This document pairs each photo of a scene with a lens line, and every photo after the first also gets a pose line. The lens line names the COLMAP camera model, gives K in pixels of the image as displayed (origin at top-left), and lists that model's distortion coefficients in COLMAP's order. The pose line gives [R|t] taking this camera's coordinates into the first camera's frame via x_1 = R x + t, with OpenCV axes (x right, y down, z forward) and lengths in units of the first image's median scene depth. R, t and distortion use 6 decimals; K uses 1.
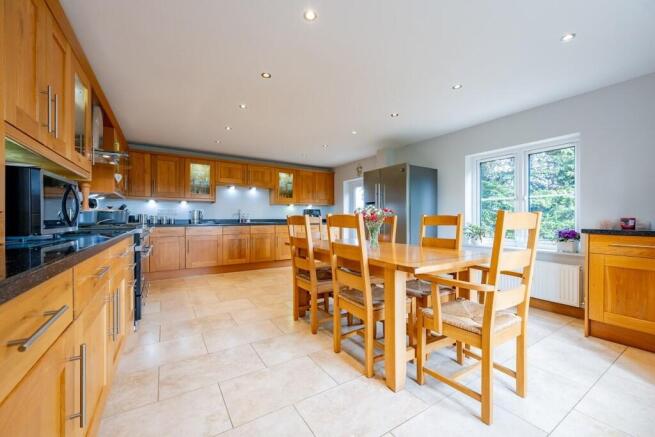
lens RADIAL K [[263.4, 0, 329.0], [0, 263.4, 216.6], [0, 0, 1]] dist [-0.002210, 0.000156]
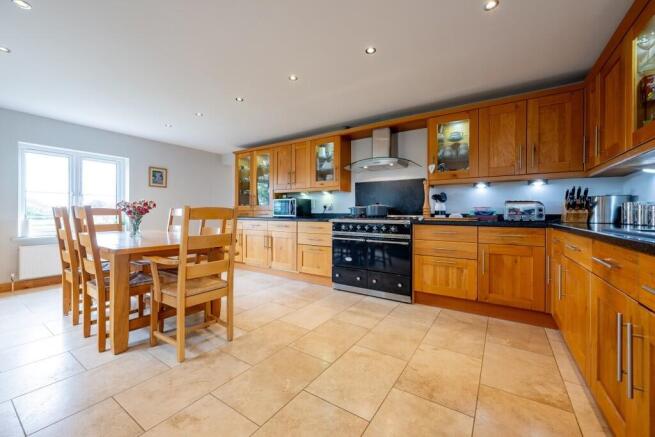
lens RADIAL K [[263.4, 0, 325.3], [0, 263.4, 214.9], [0, 0, 1]] dist [-0.002210, 0.000156]
pose [[-0.915039, -0.005672, -0.403325, -0.083609], [-0.007062, 0.999973, 0.001960, 0.015187], [0.403303, 0.004642, -0.915055, 1.919278]]
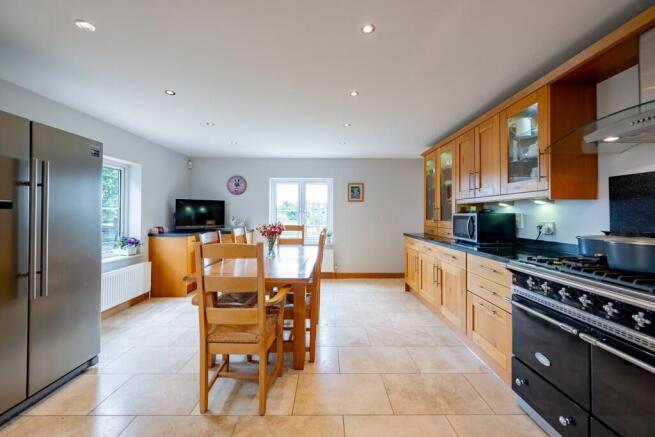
lens RADIAL K [[263.4, 0, 329.2], [0, 263.4, 212.8], [0, 0, 1]] dist [-0.002210, 0.000156]
pose [[-0.848290, -0.001809, 0.529529, -0.561492], [-0.004598, 0.999982, -0.003950, -0.066825], [-0.529512, -0.005785, -0.848283, 1.554514]]
